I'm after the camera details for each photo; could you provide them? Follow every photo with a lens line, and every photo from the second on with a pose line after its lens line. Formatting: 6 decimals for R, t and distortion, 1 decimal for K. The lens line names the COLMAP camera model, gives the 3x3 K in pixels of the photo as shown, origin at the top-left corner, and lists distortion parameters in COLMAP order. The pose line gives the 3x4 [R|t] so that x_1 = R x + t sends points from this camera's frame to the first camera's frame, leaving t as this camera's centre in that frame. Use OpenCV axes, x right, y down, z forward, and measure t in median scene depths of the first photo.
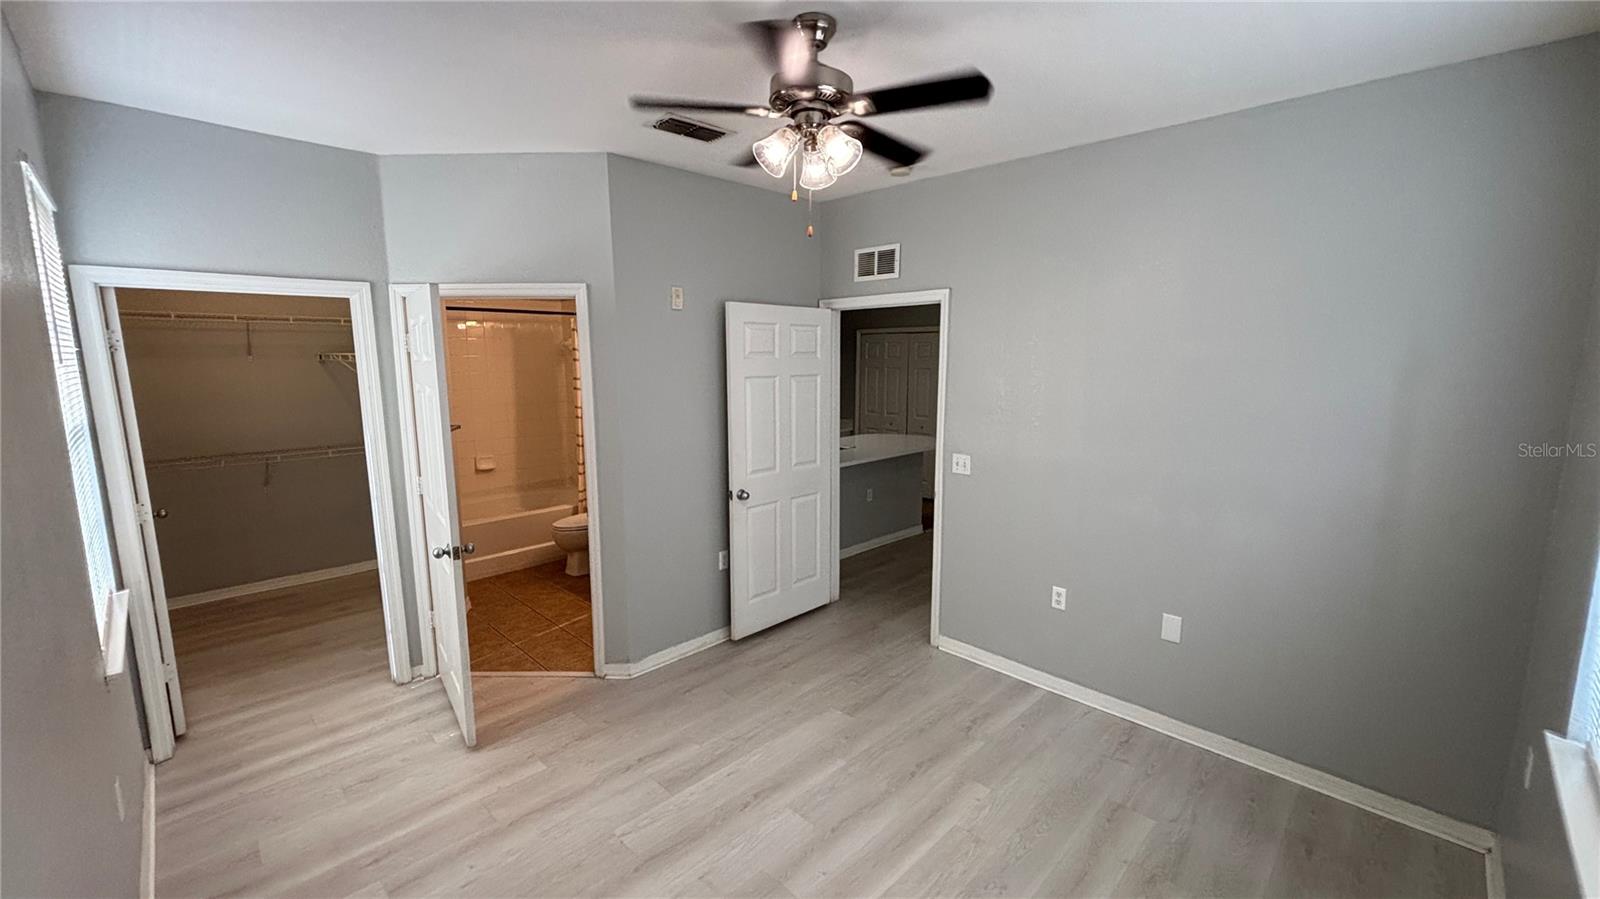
lens RADIAL K [[647.9, 0, 797.0], [0, 647.9, 448.7], [0, 0, 1]] dist [0.001454, 0.000057]
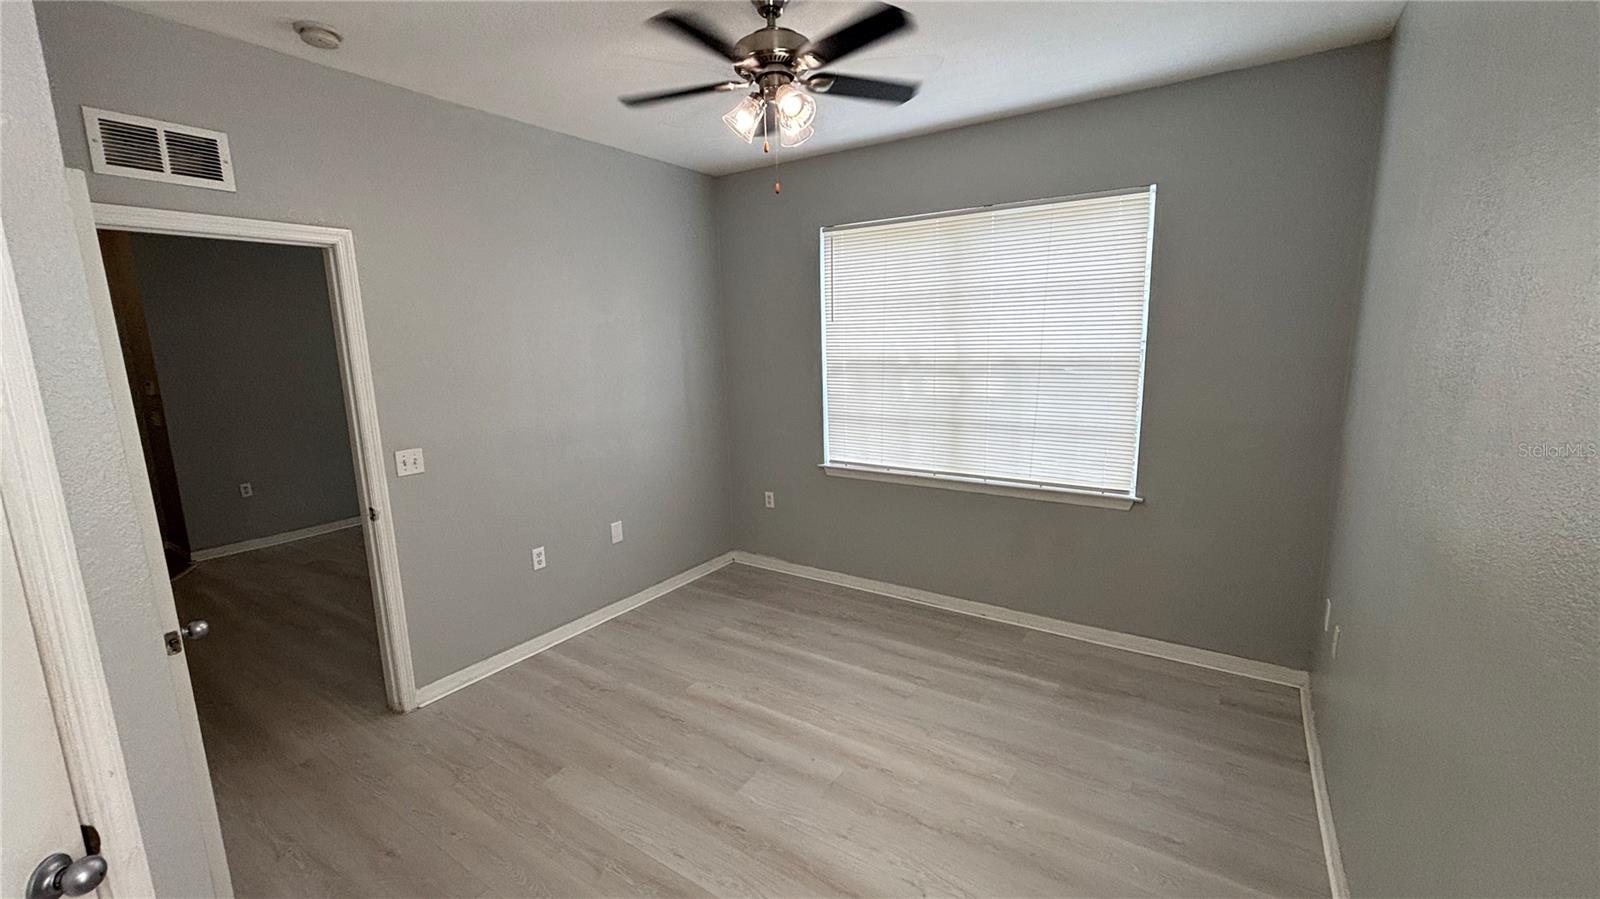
lens RADIAL K [[647.9, 0, 797.0], [0, 647.9, 448.7], [0, 0, 1]] dist [0.001454, 0.000057]
pose [[-0.195098, -0.164698, 0.966856, -0.658206], [0.164117, 0.966418, 0.197740, -0.077518], [-0.966955, 0.197257, -0.161517, 0.740974]]
